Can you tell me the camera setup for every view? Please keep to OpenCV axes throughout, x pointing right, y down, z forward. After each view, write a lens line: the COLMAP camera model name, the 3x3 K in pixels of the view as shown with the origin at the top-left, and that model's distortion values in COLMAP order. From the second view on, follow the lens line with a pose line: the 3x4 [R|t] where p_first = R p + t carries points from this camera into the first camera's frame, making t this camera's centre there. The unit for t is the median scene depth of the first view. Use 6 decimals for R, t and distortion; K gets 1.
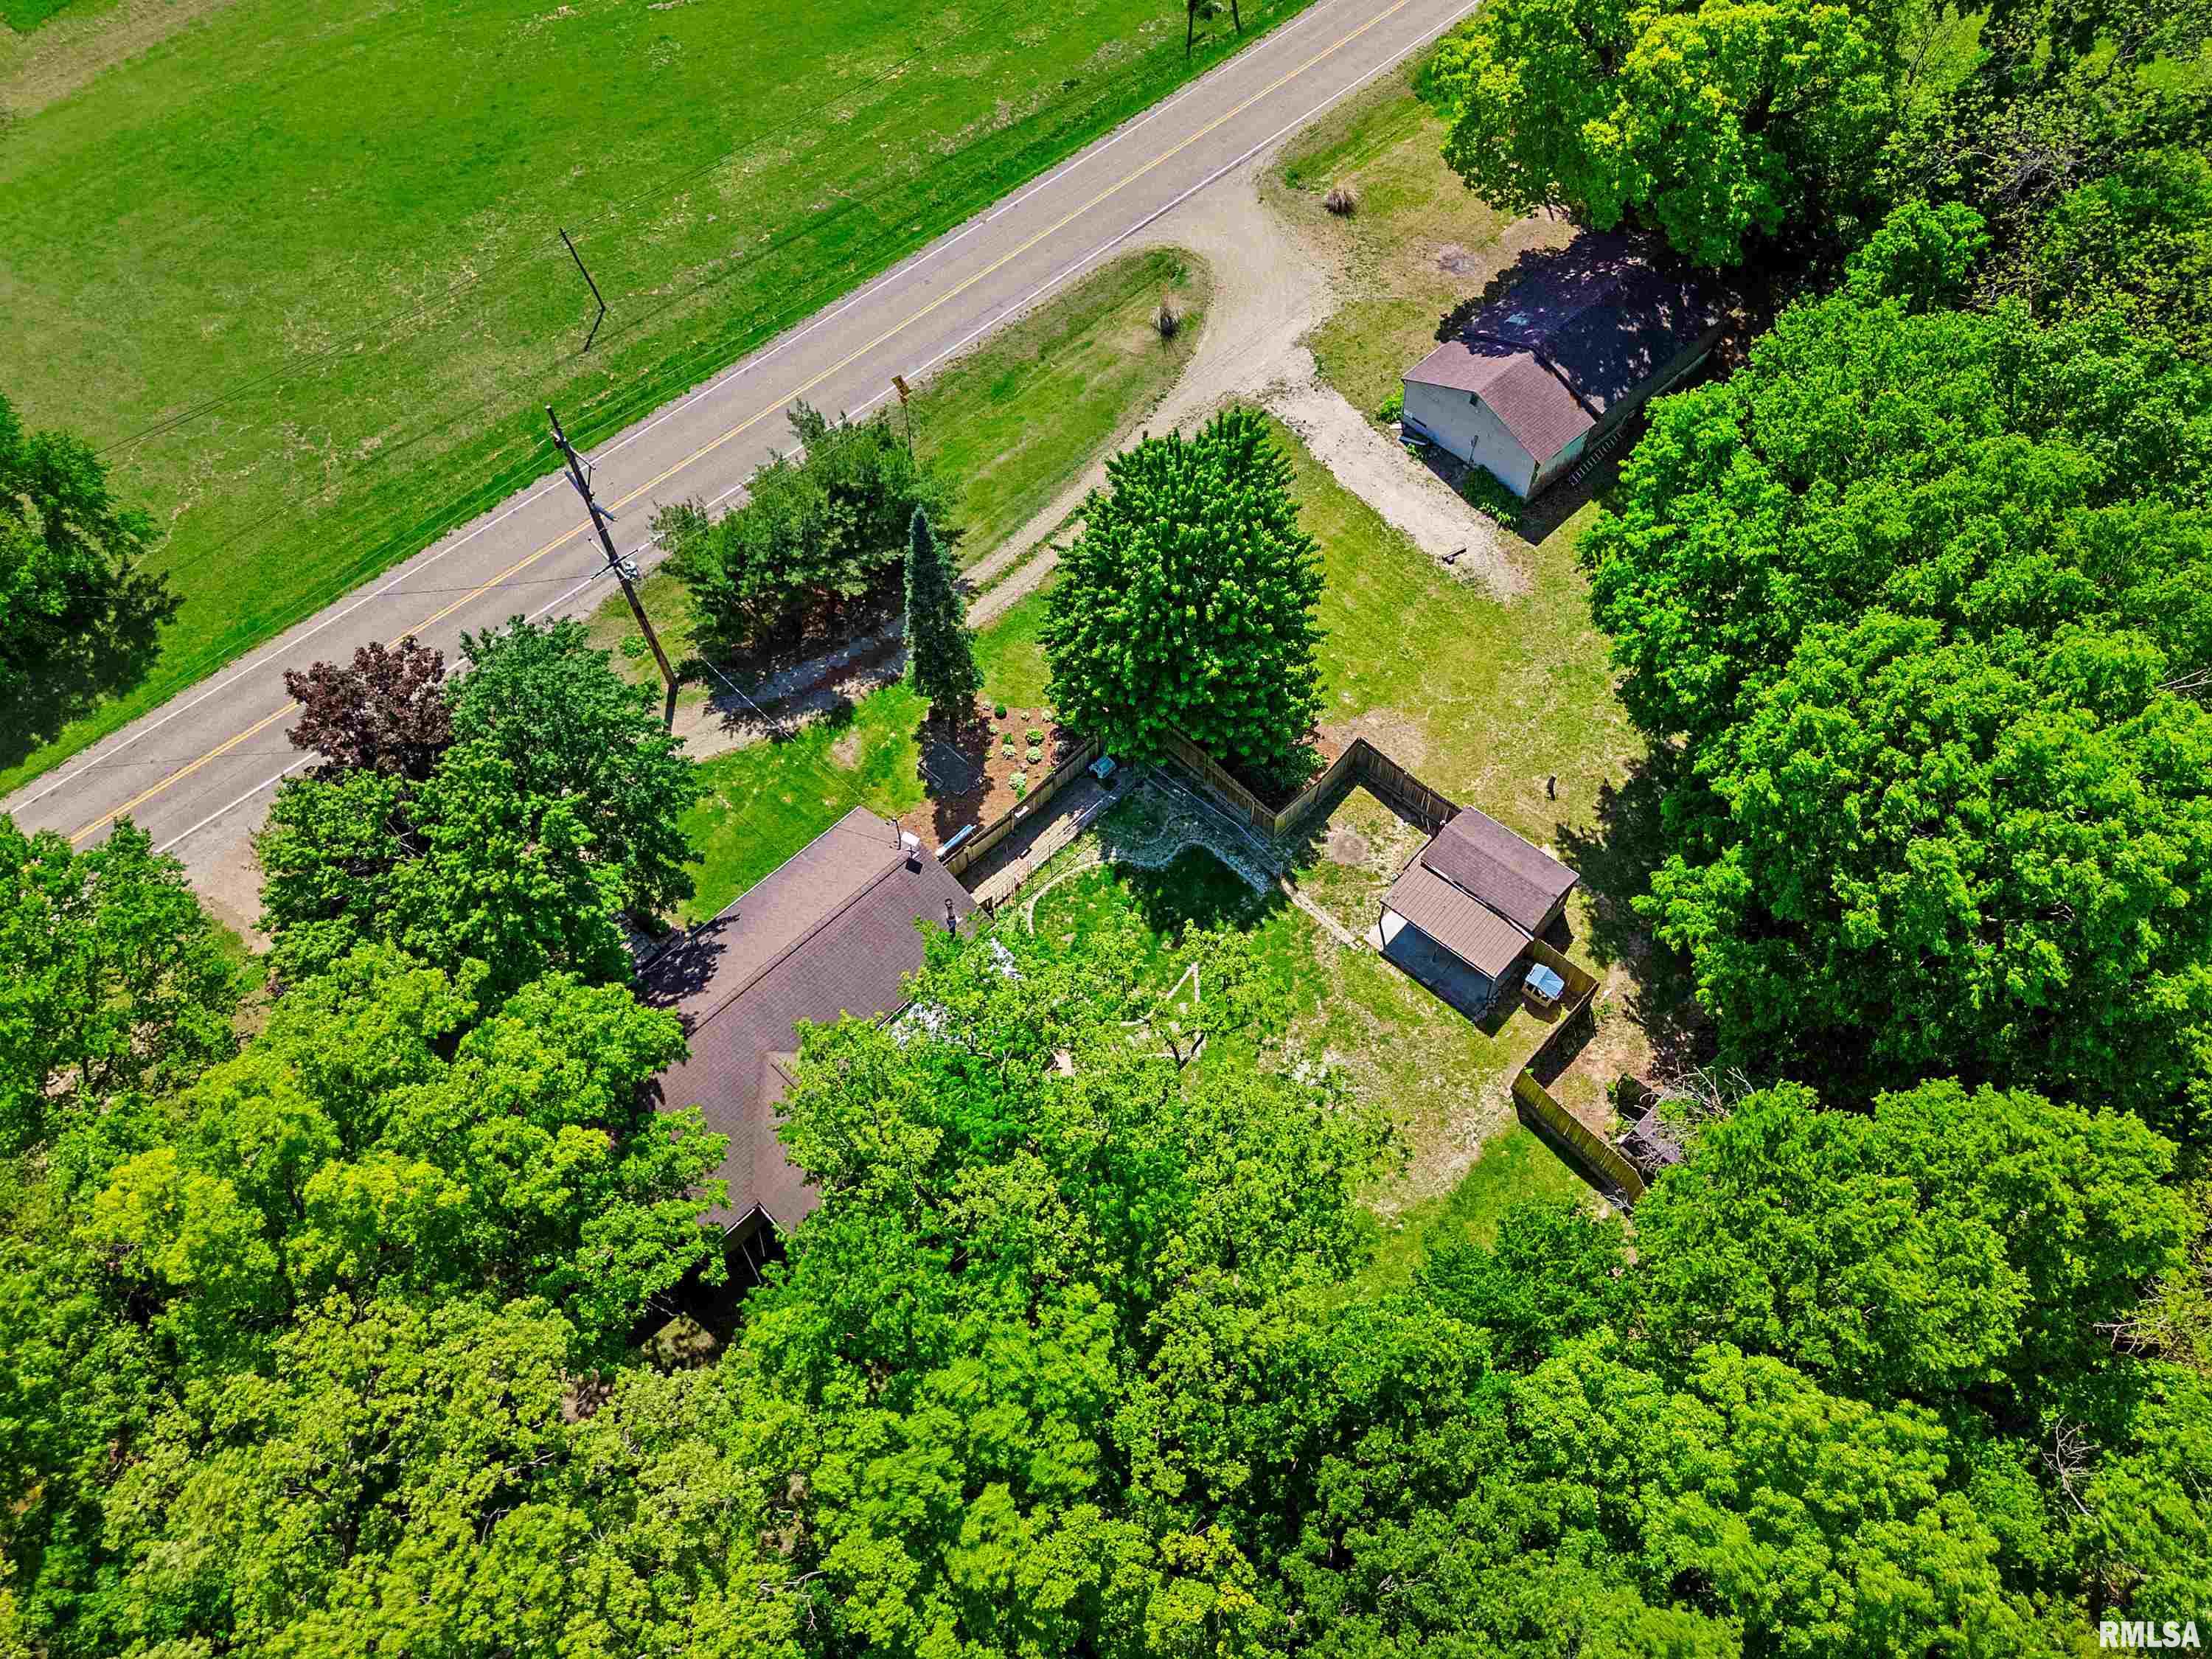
lens RADIAL K [[1633.3, 0, 1112.2], [0, 1633.3, 825.6], [0, 0, 1]] dist [0.042176, -0.029151]
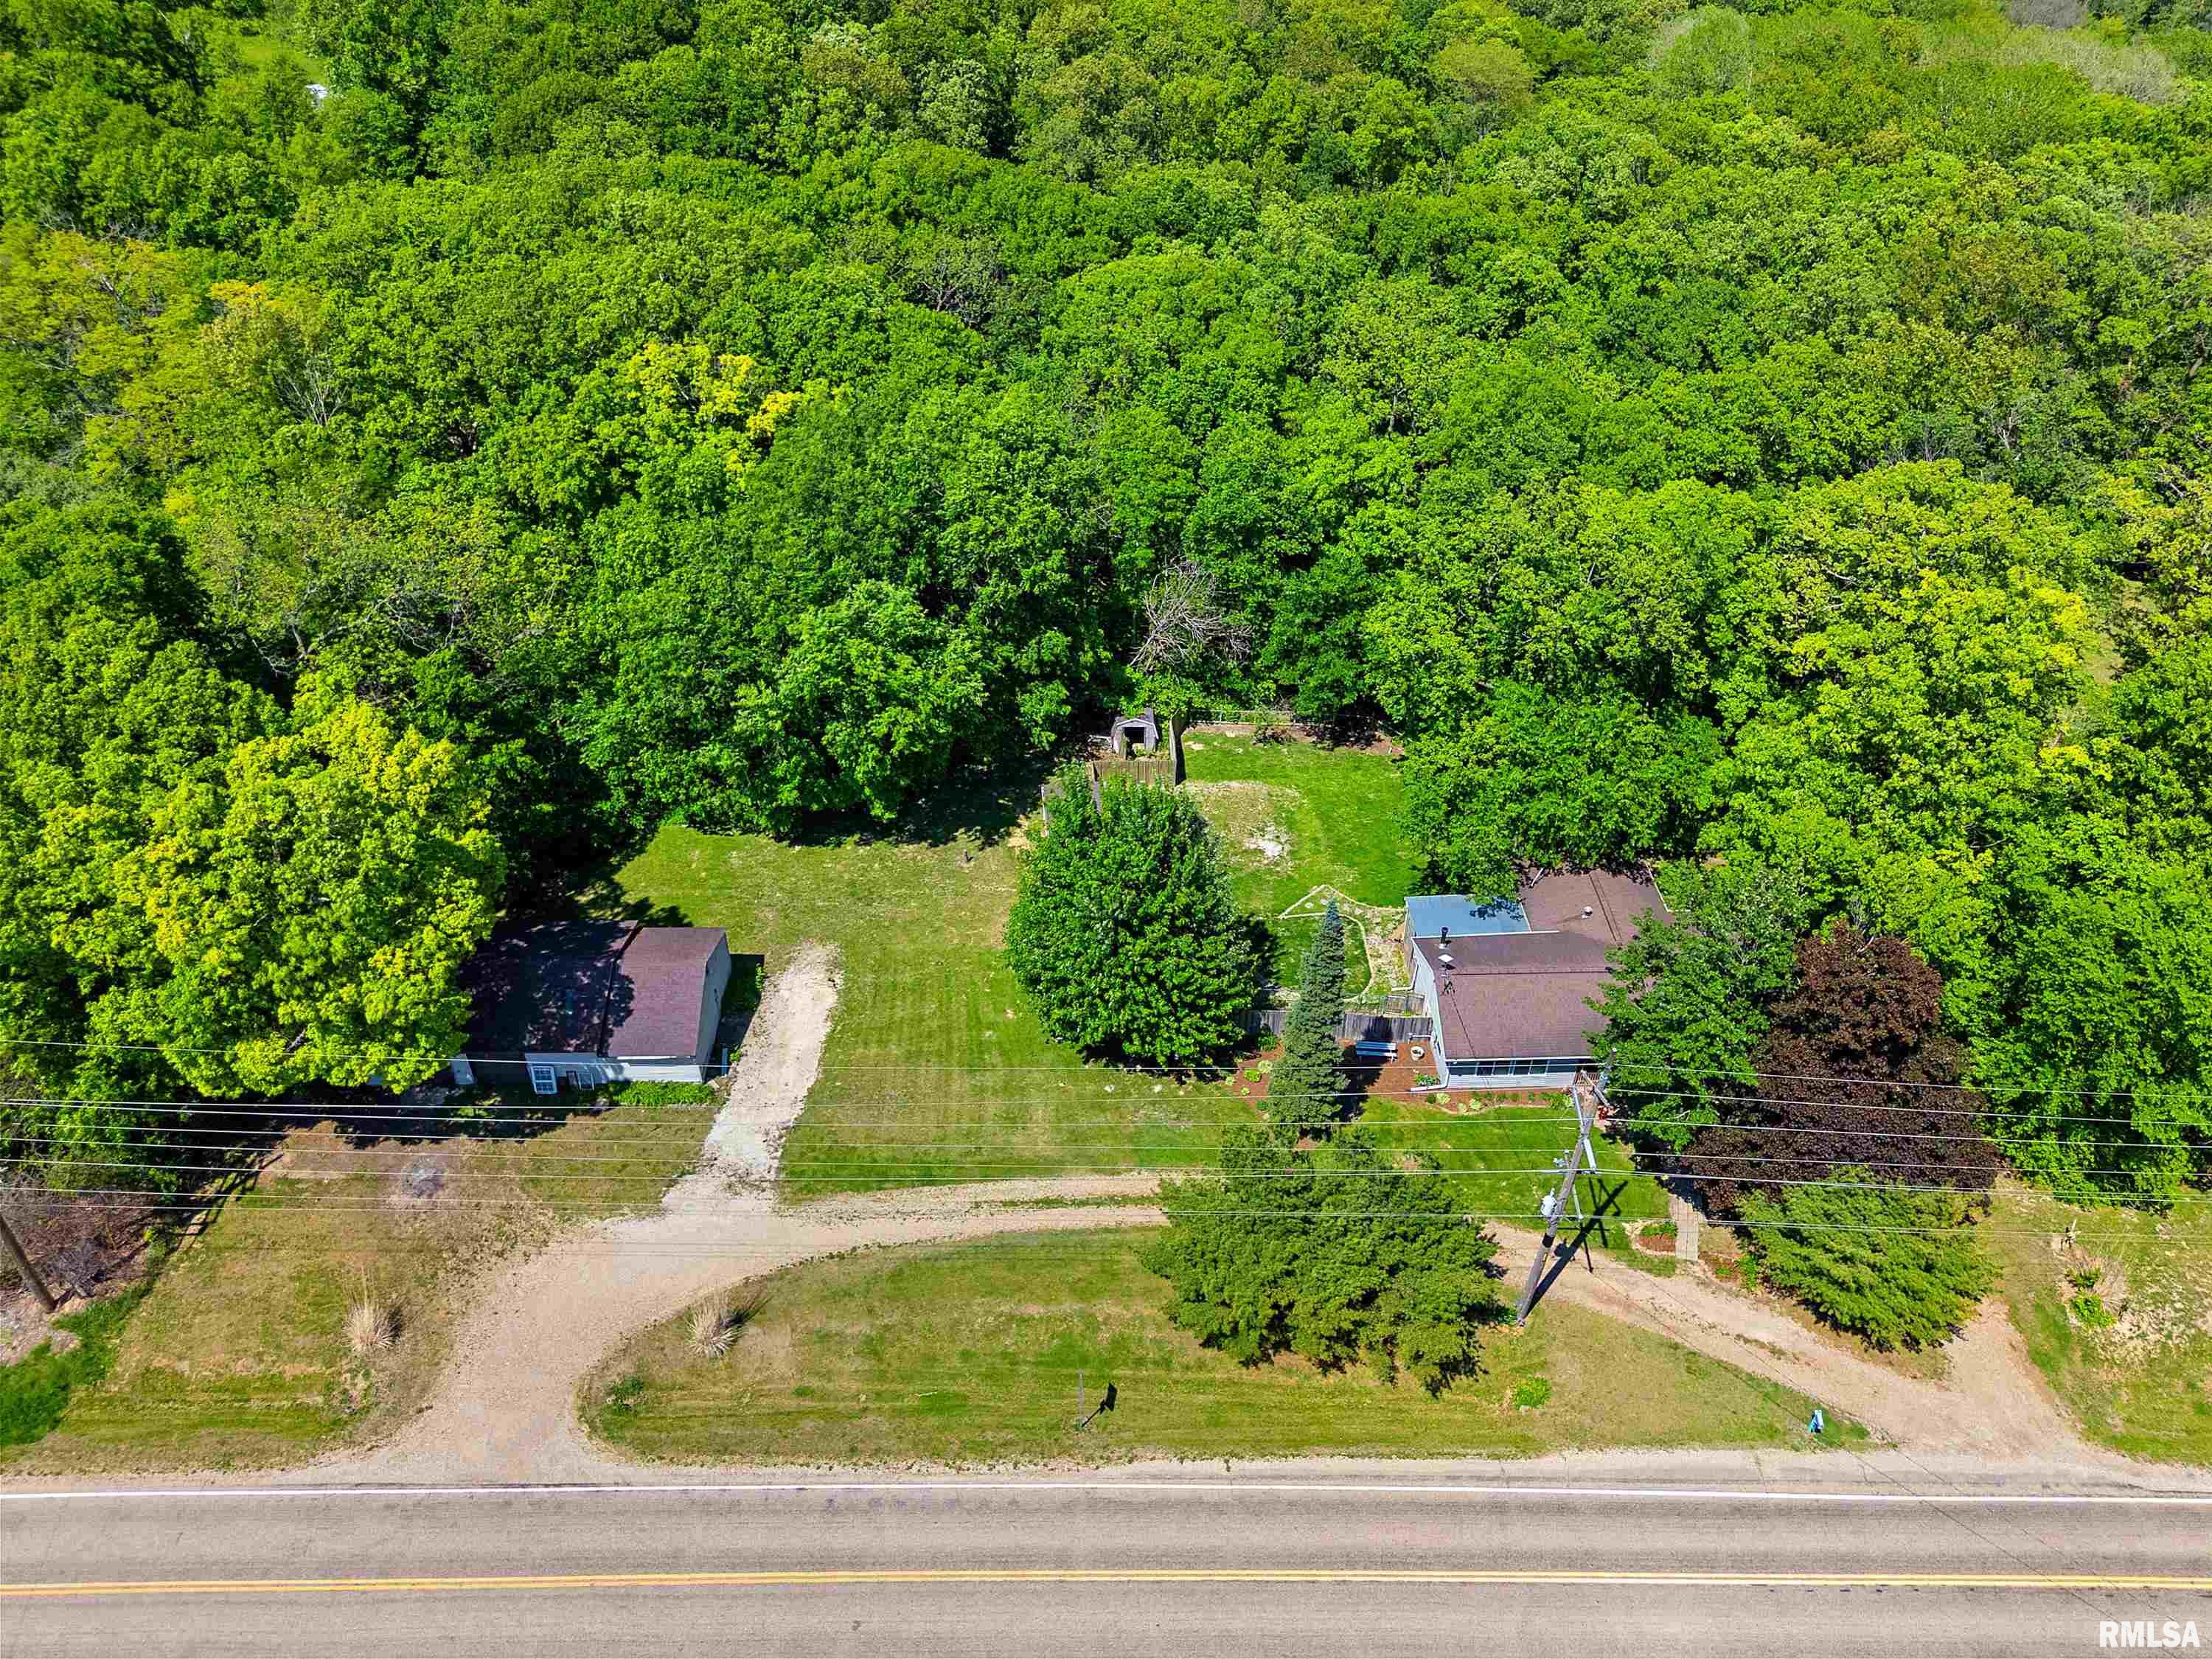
lens RADIAL K [[1633.3, 0, 1097.5], [0, 1633.3, 838.0], [0, 0, 1]] dist [0.042176, -0.029151]
pose [[-0.725504, -0.428261, 0.538736, -0.489120], [0.574901, 0.053192, 0.816492, -1.009199], [-0.378328, 0.902088, 0.207617, 0.673988]]
